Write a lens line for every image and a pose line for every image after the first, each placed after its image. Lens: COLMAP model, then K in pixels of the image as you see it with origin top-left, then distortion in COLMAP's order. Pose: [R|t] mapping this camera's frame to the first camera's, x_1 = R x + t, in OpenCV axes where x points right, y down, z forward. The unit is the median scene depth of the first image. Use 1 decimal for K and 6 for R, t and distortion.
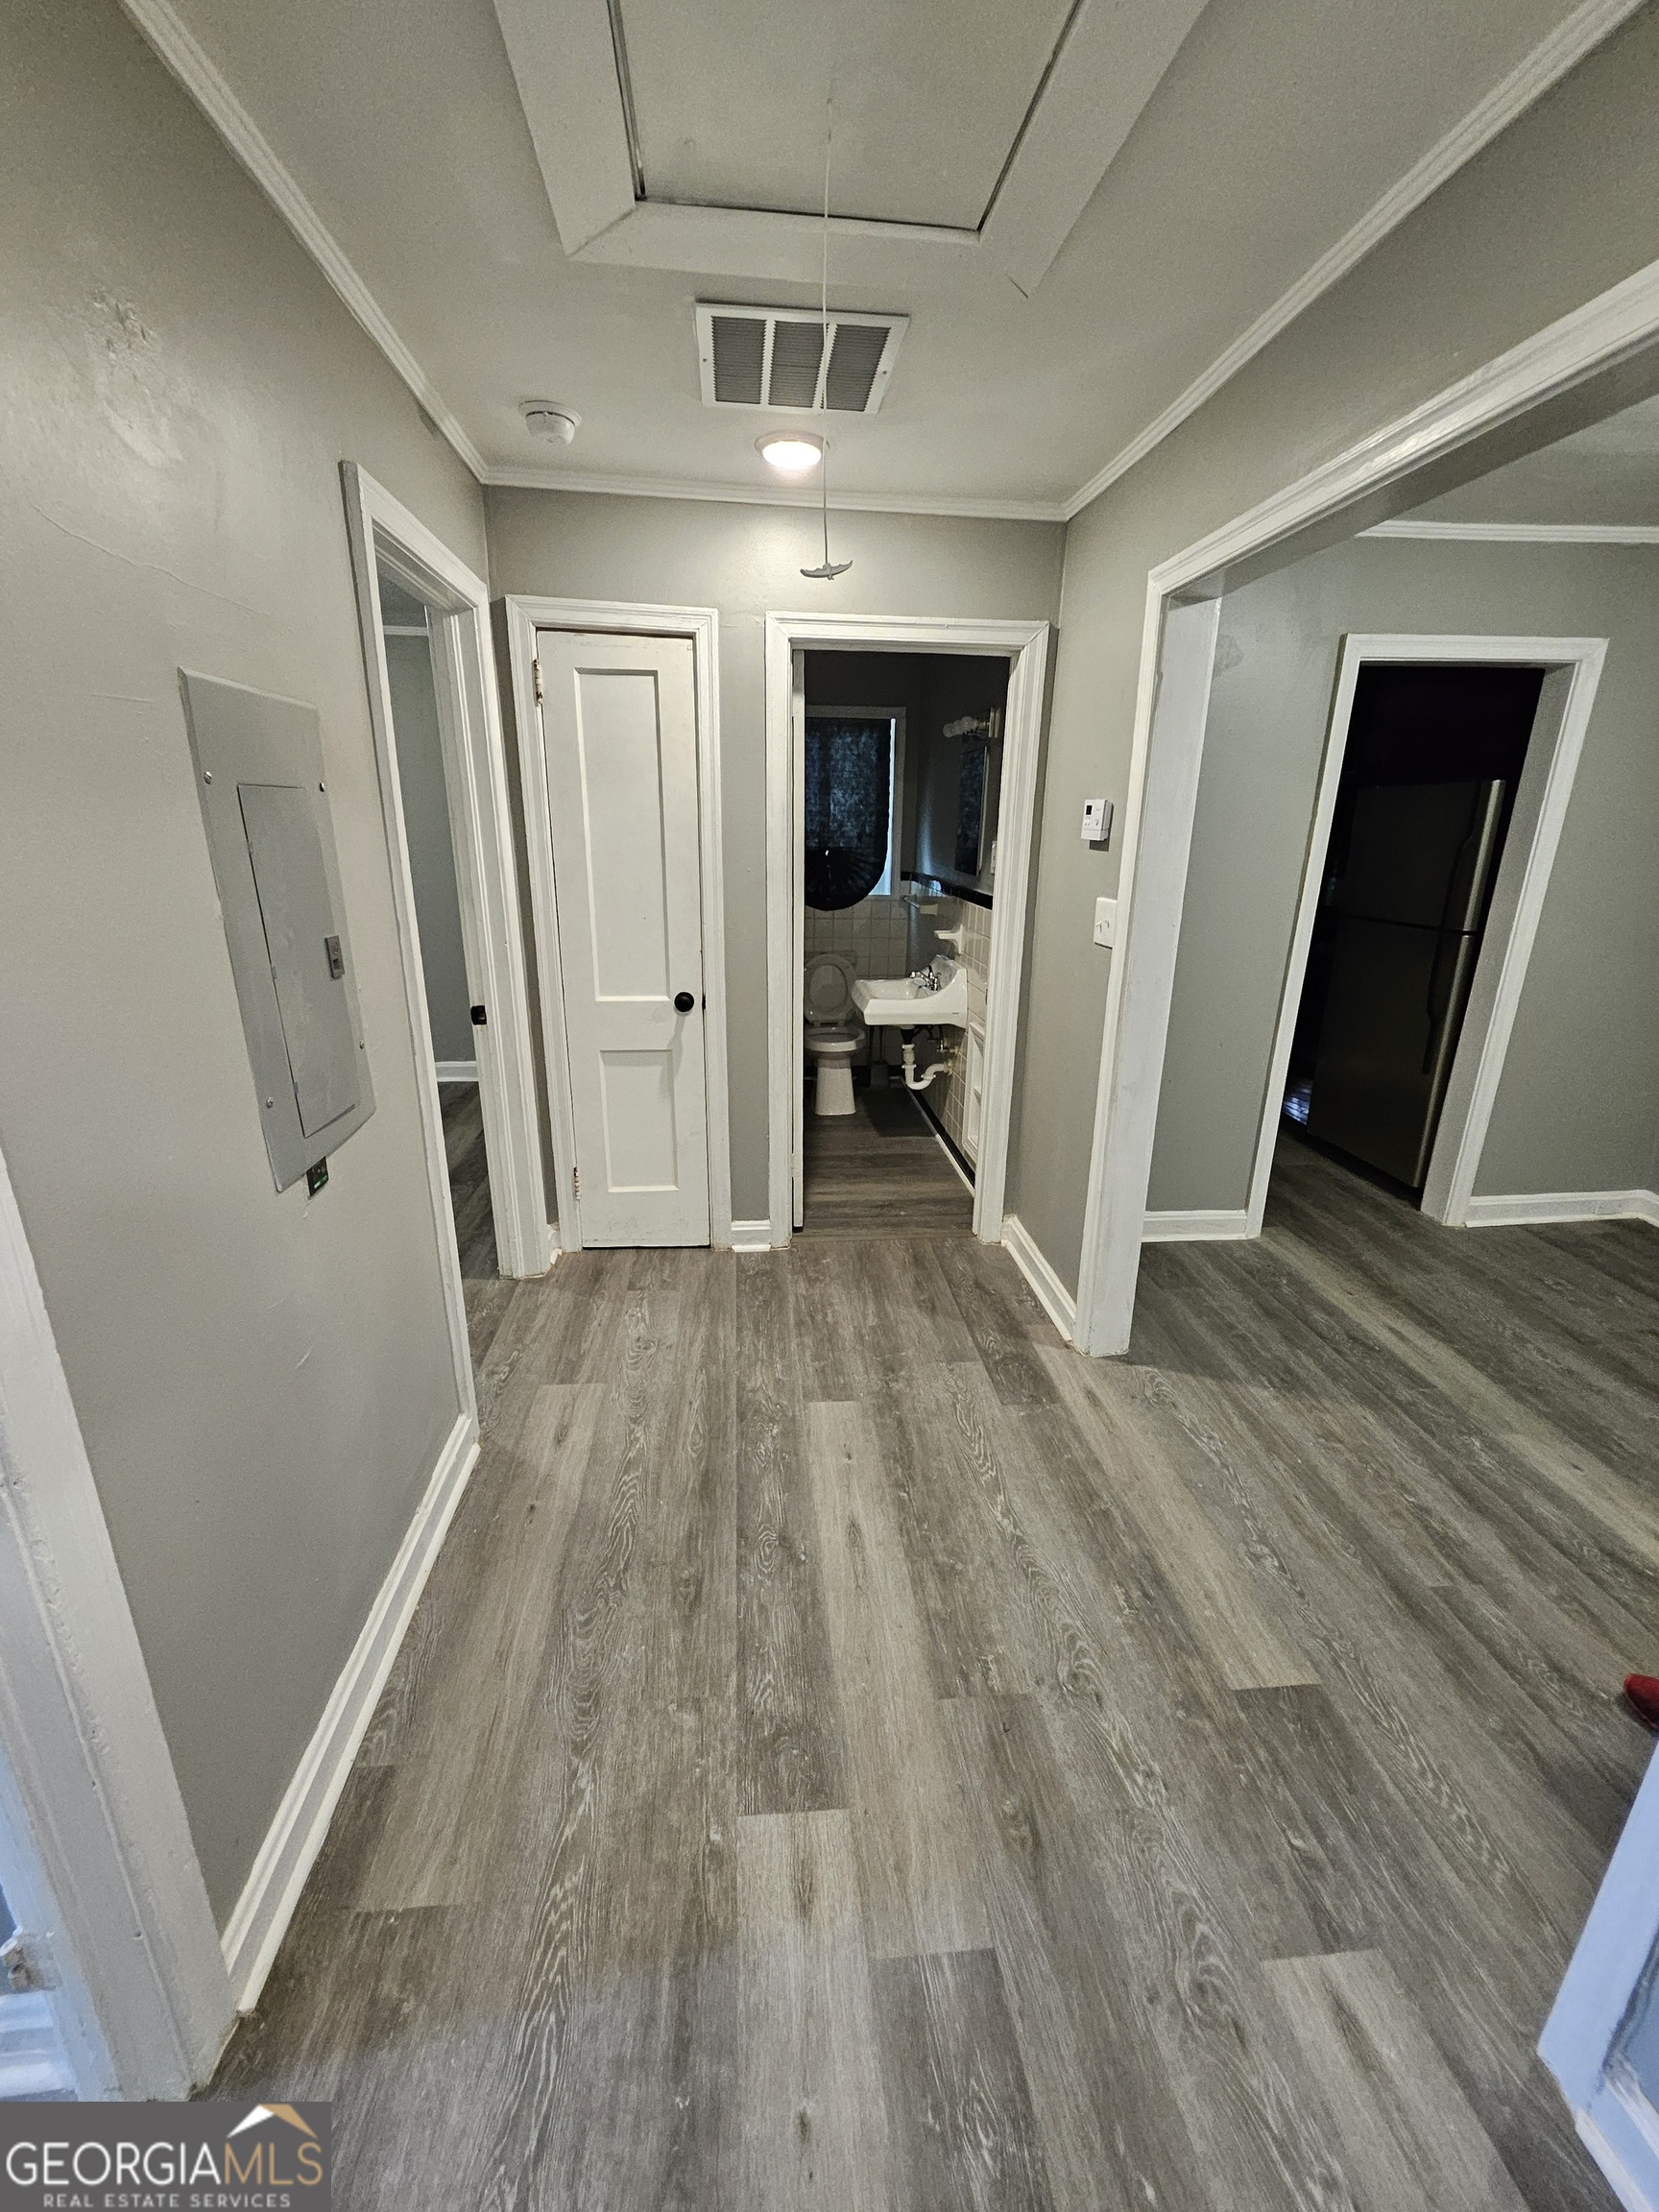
lens RADIAL K [[874.8, 0, 827.4], [0, 874.8, 1090.3], [0, 0, 1]] dist [0.003623, -0.000521]
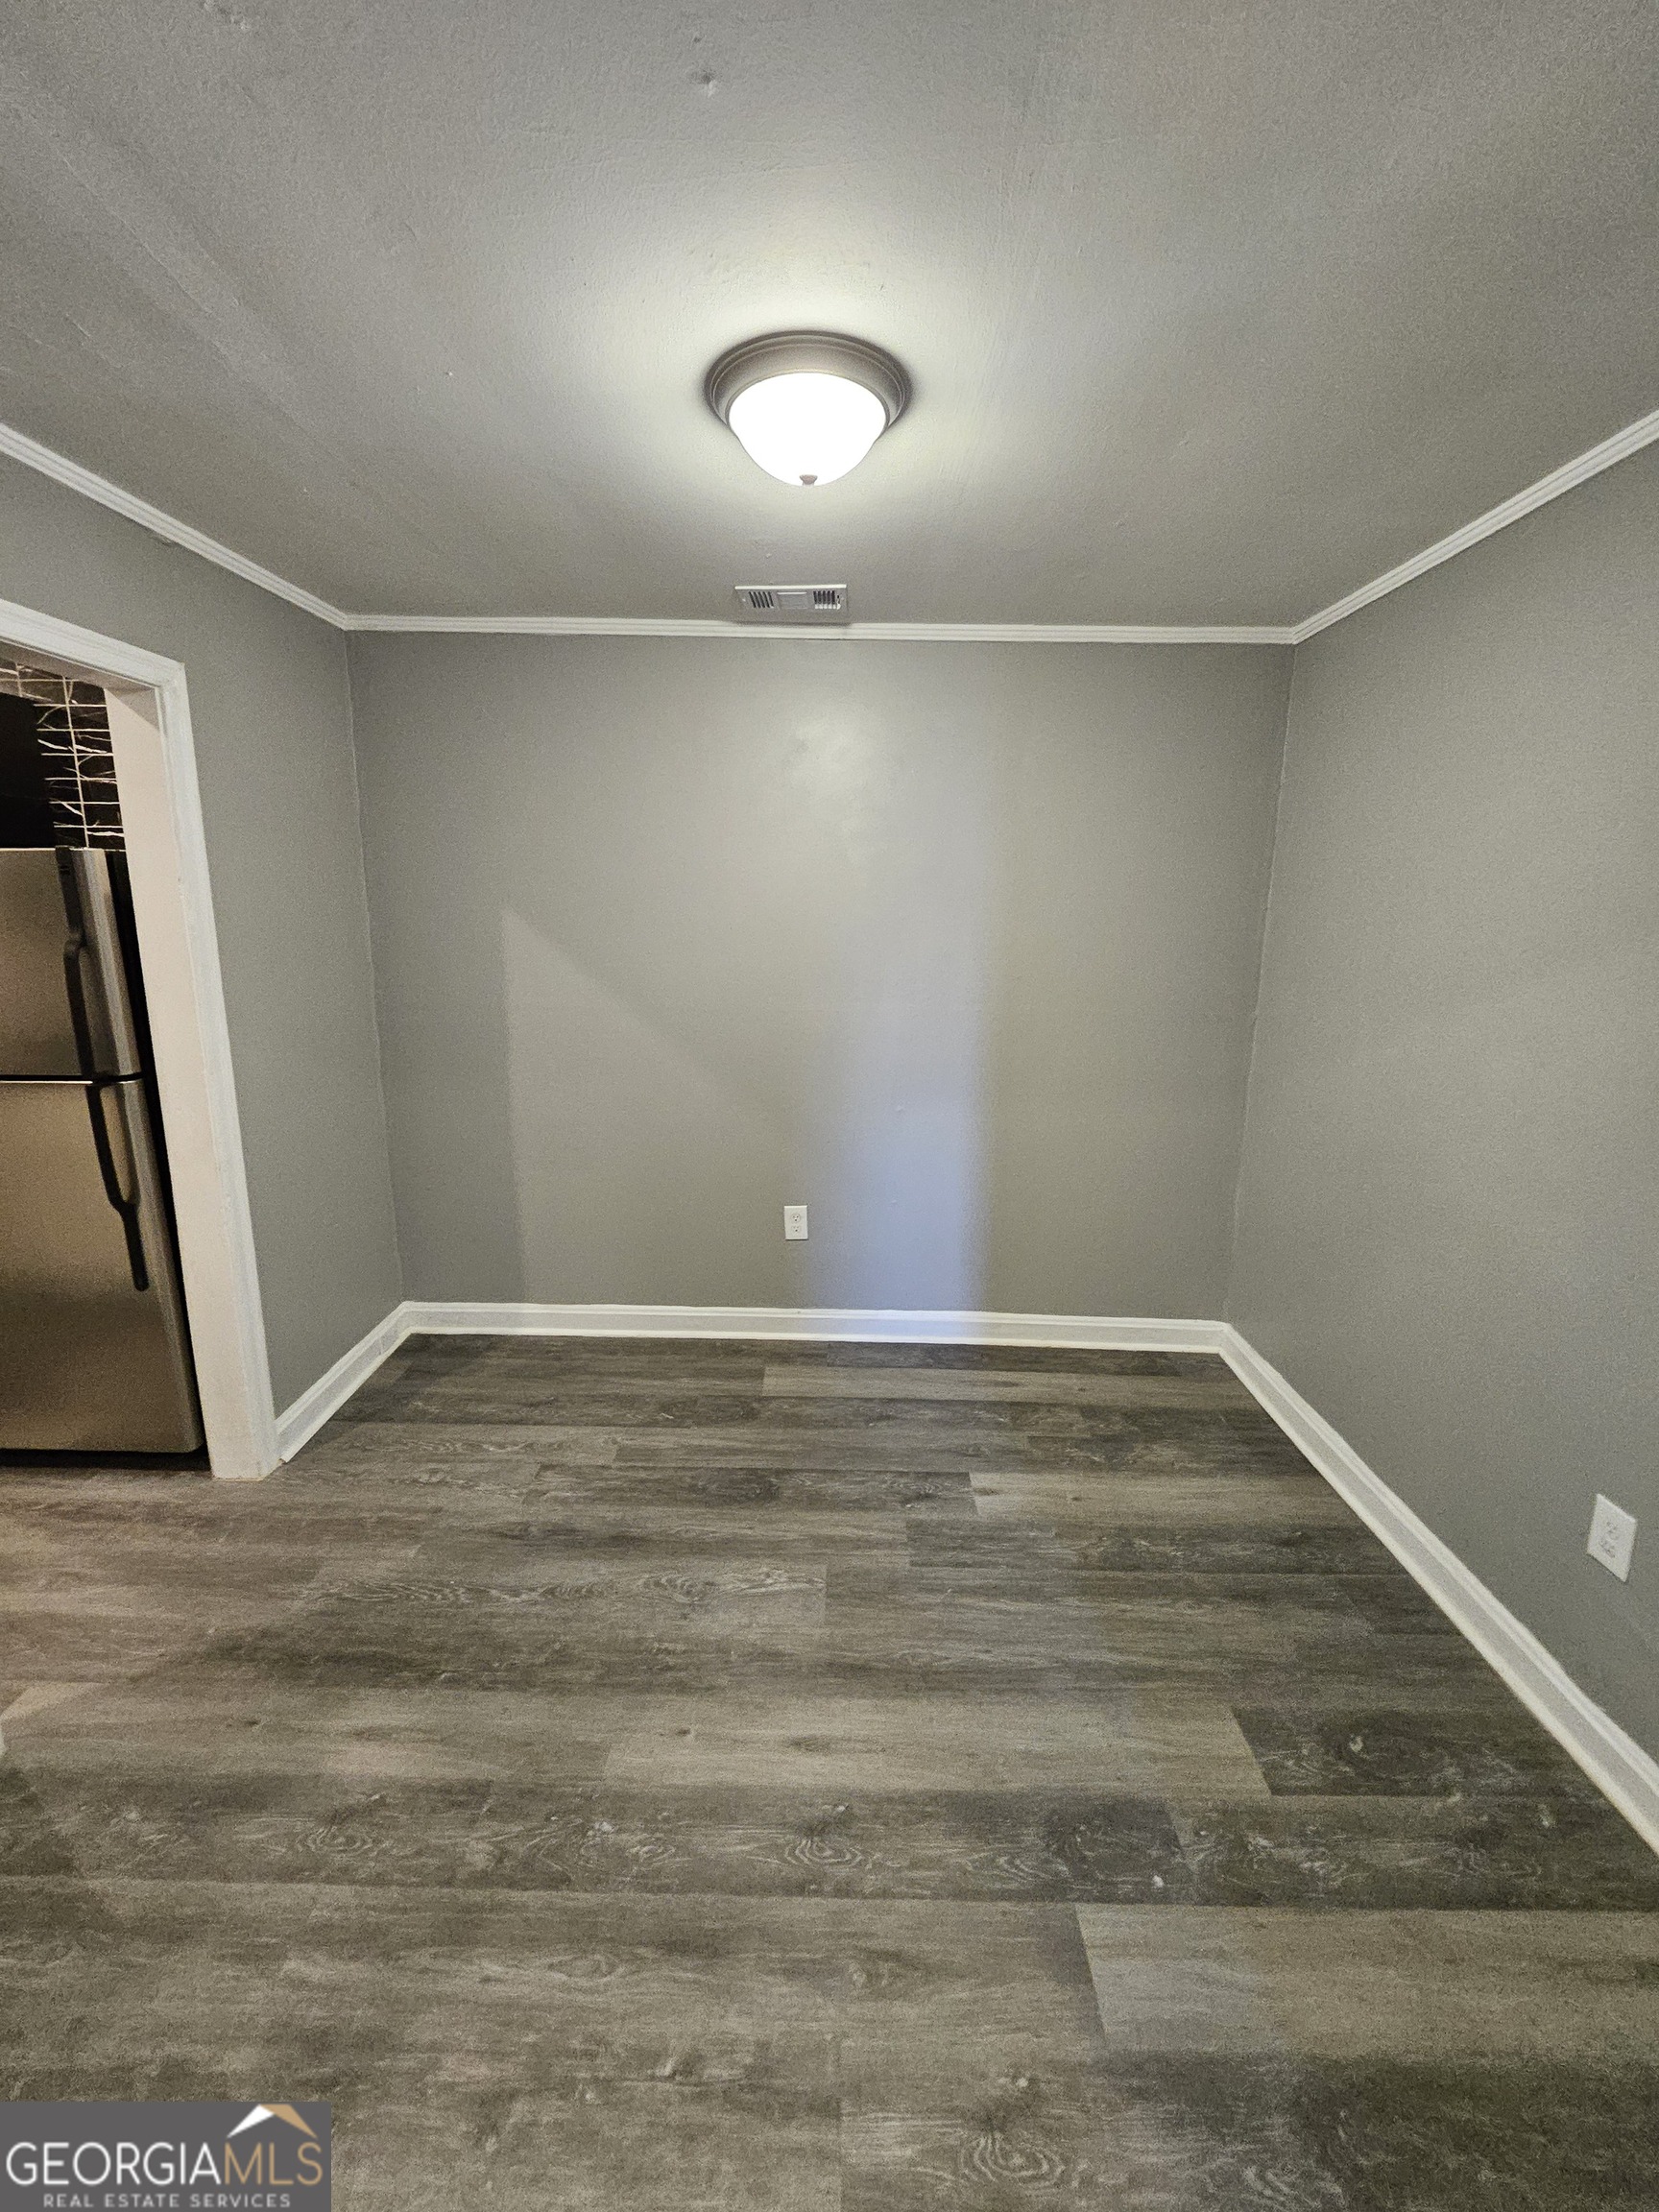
lens RADIAL K [[874.8, 0, 824.6], [0, 874.8, 1090.7], [0, 0, 1]] dist [0.003623, -0.000521]
pose [[0.120587, -0.197919, 0.972773, 0.211192], [0.281537, 0.946507, 0.157675, -0.173450], [-0.951943, 0.254858, 0.169857, 0.552177]]
